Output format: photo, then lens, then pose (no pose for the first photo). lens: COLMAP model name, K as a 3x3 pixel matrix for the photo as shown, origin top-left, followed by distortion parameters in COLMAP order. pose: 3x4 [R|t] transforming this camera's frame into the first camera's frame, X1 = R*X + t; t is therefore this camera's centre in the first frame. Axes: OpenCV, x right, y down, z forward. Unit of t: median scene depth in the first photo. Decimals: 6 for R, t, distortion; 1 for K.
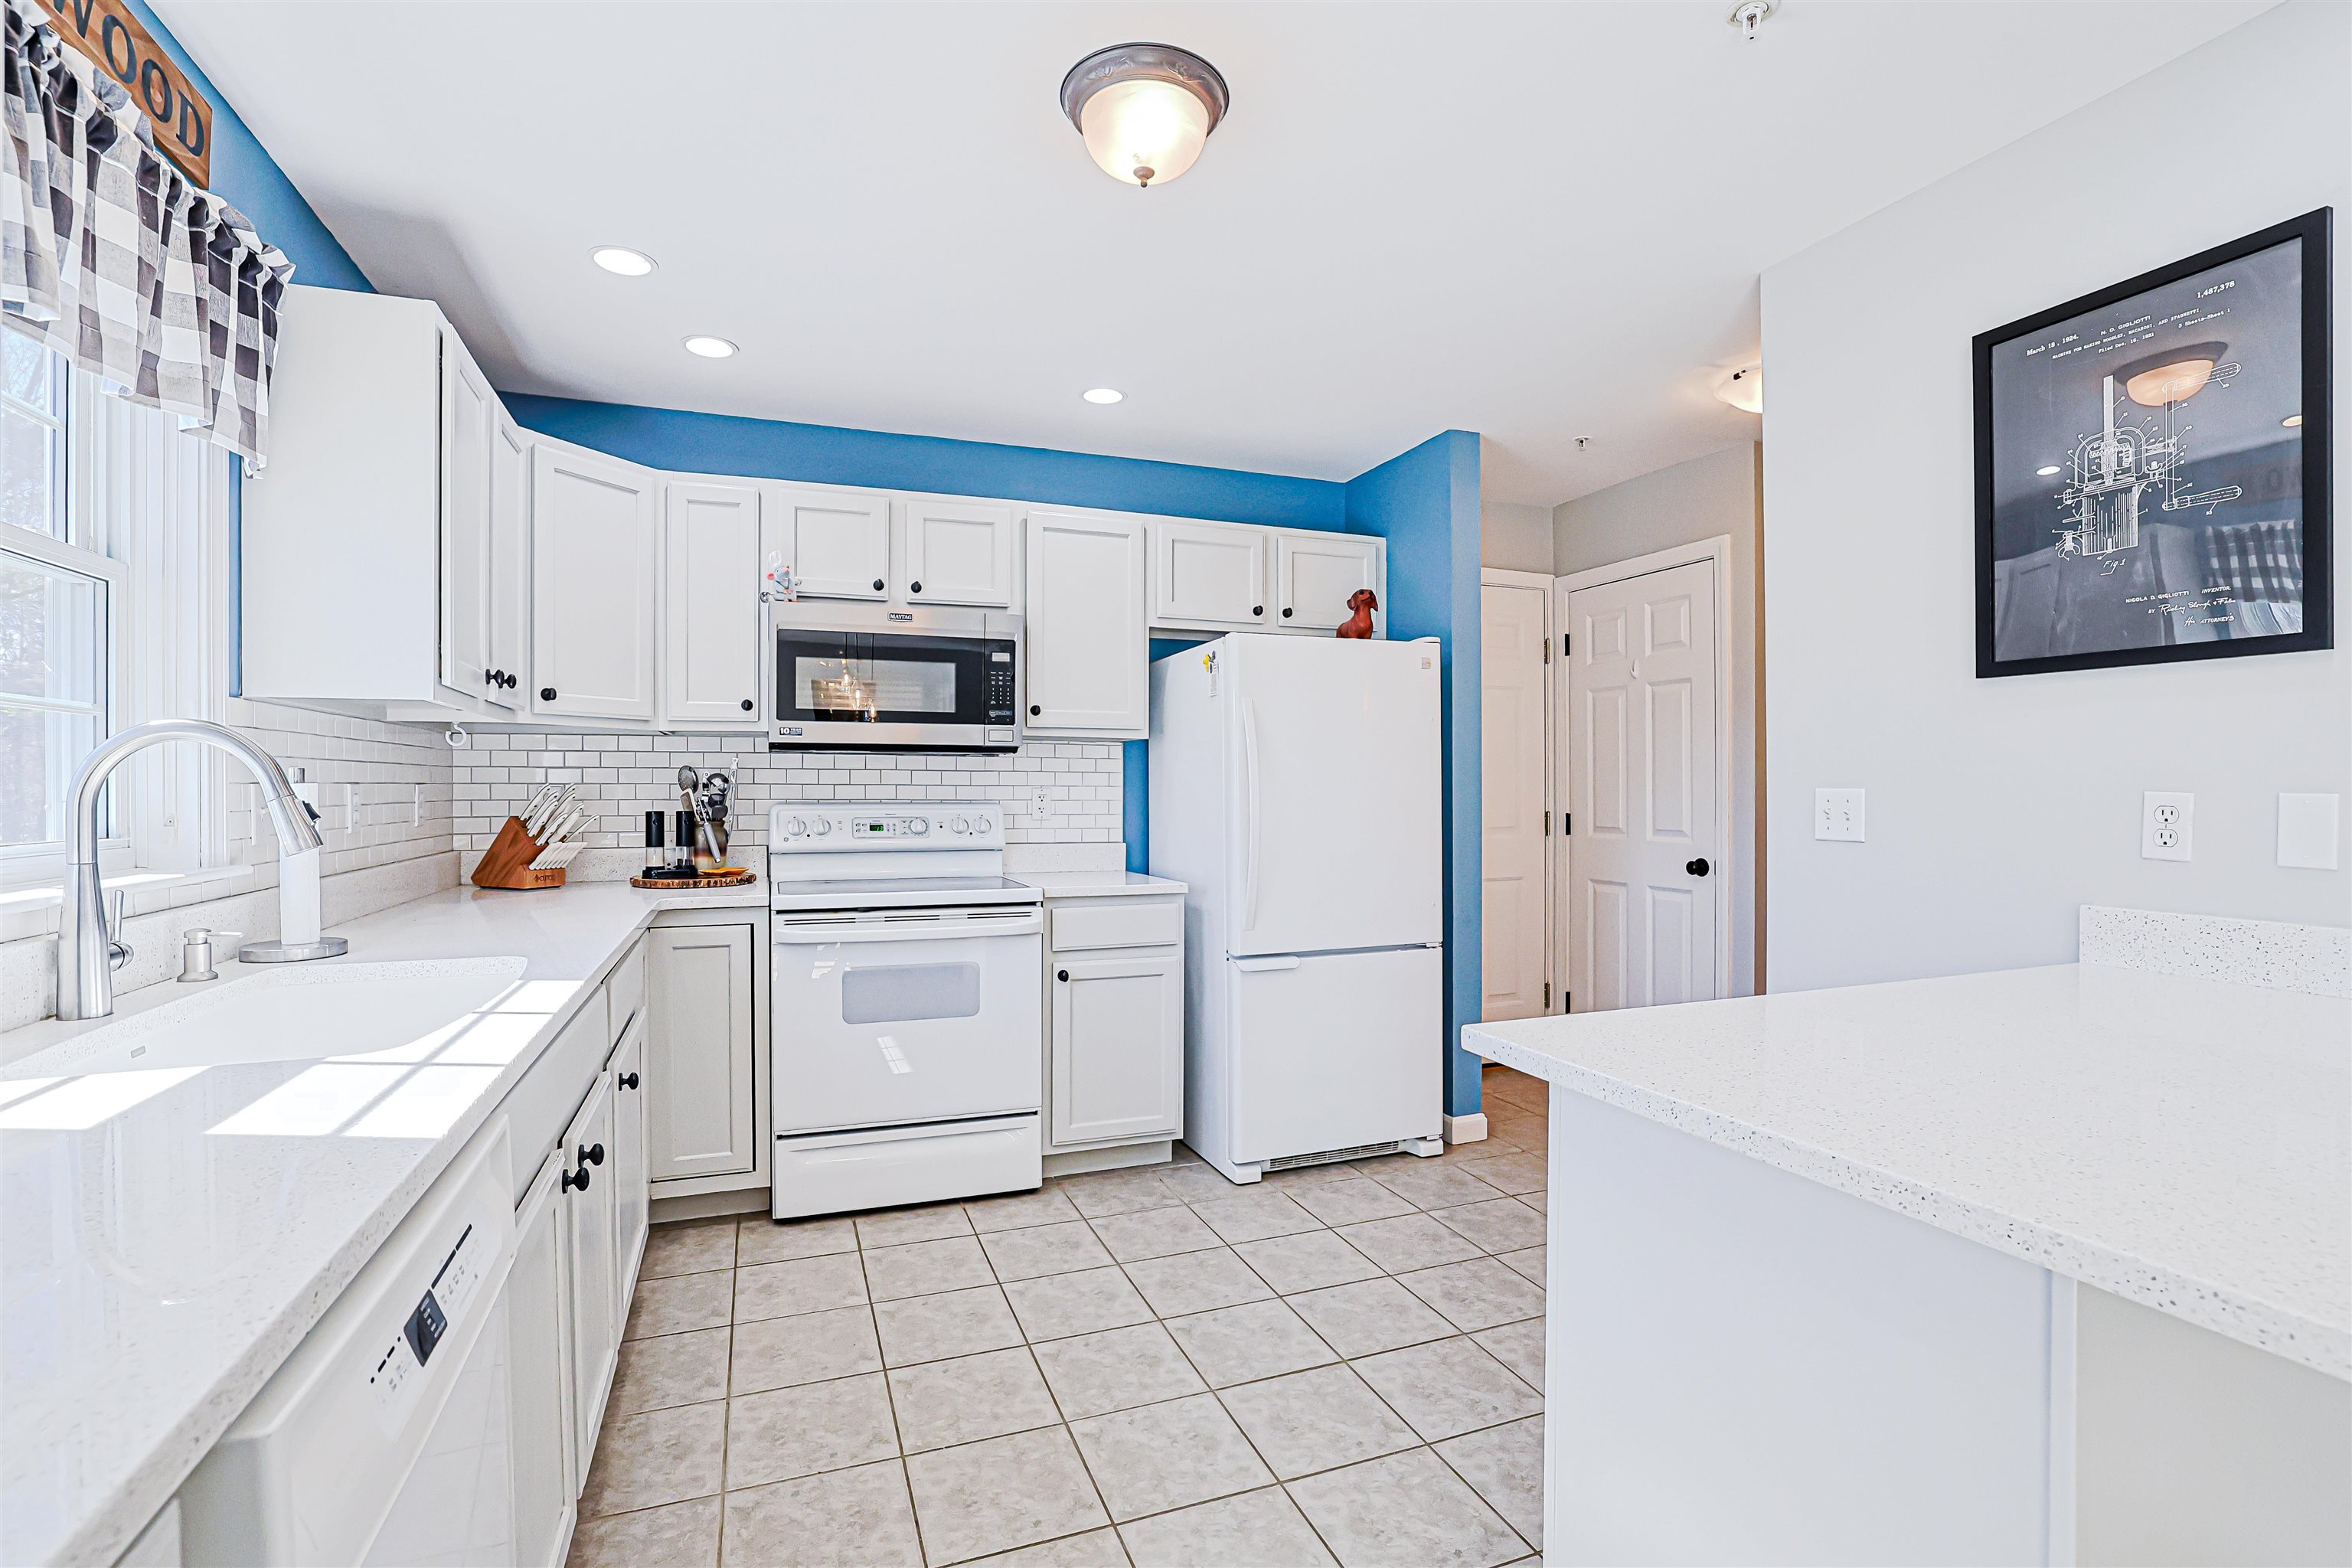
lens RADIAL K [[1070.3, 0, 1168.3], [0, 1070.3, 794.3], [0, 0, 1]] dist [-0.020372, -0.000260]
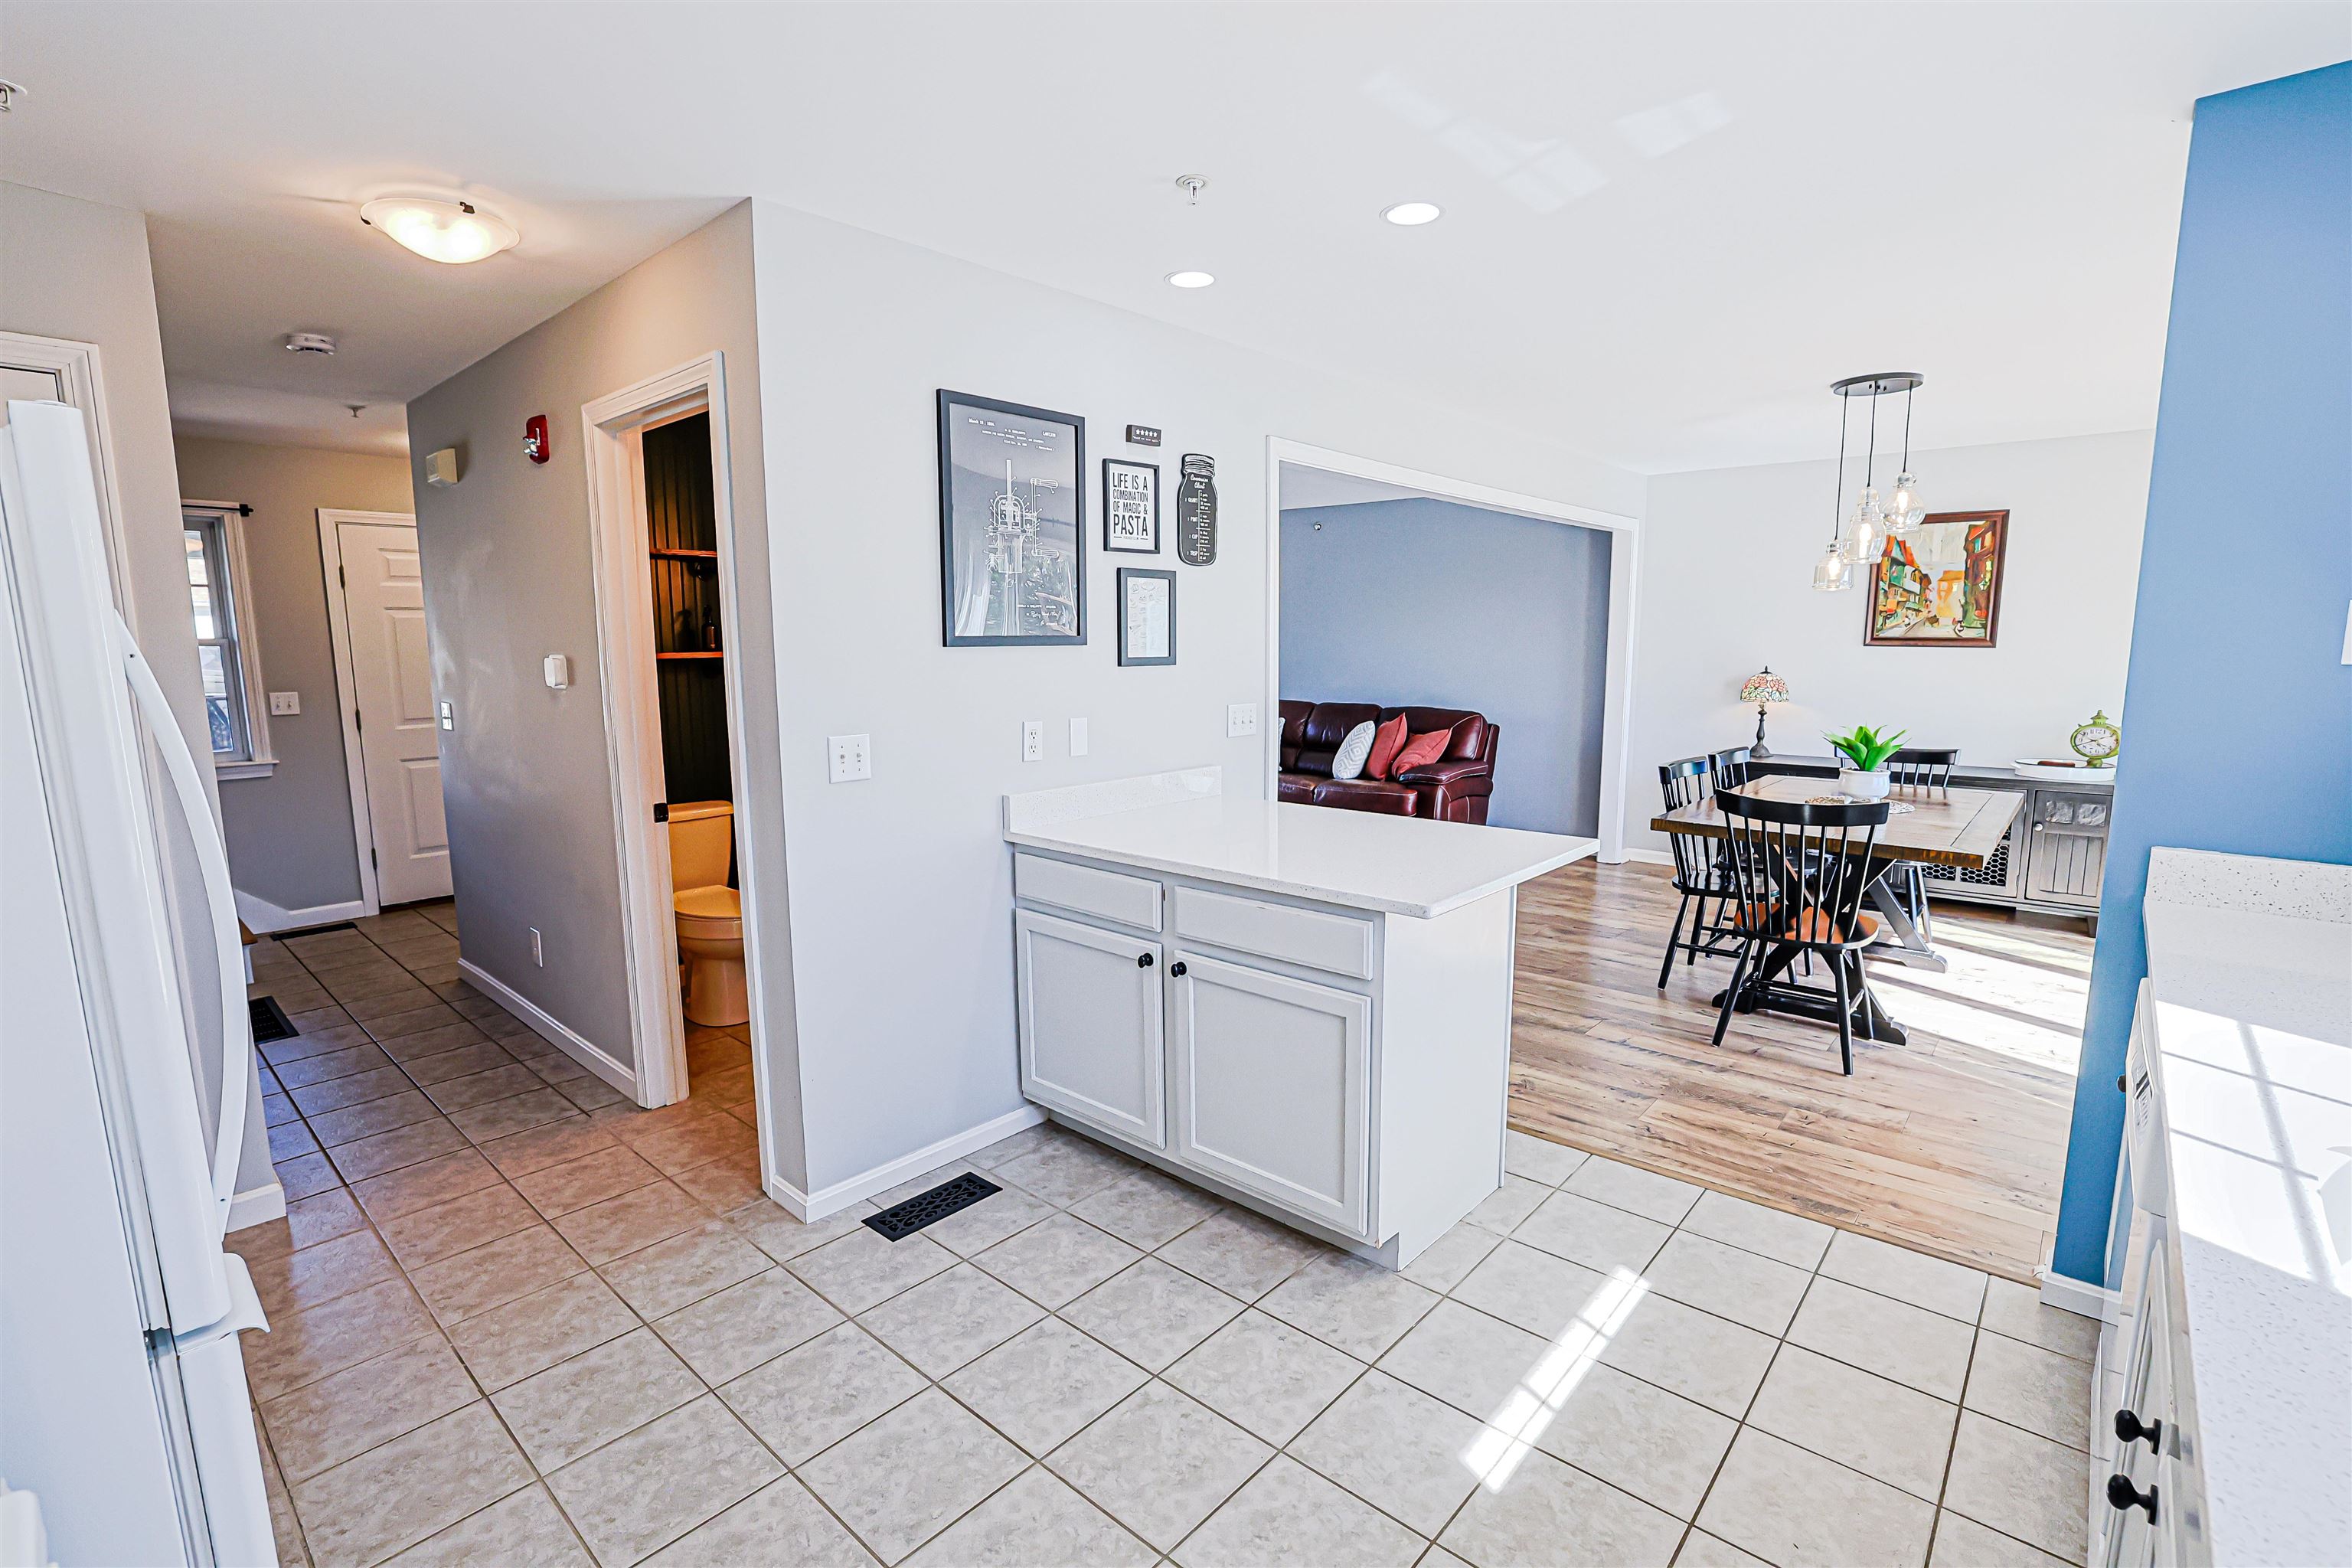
lens RADIAL K [[1070.3, 0, 1163.6], [0, 1070.3, 783.9], [0, 0, 1]] dist [-0.020372, -0.000260]
pose [[-0.450687, -0.119813, 0.884605, -0.684883], [0.003599, 0.990700, 0.136016, -0.133748], [-0.892675, 0.064484, -0.446064, 1.539433]]
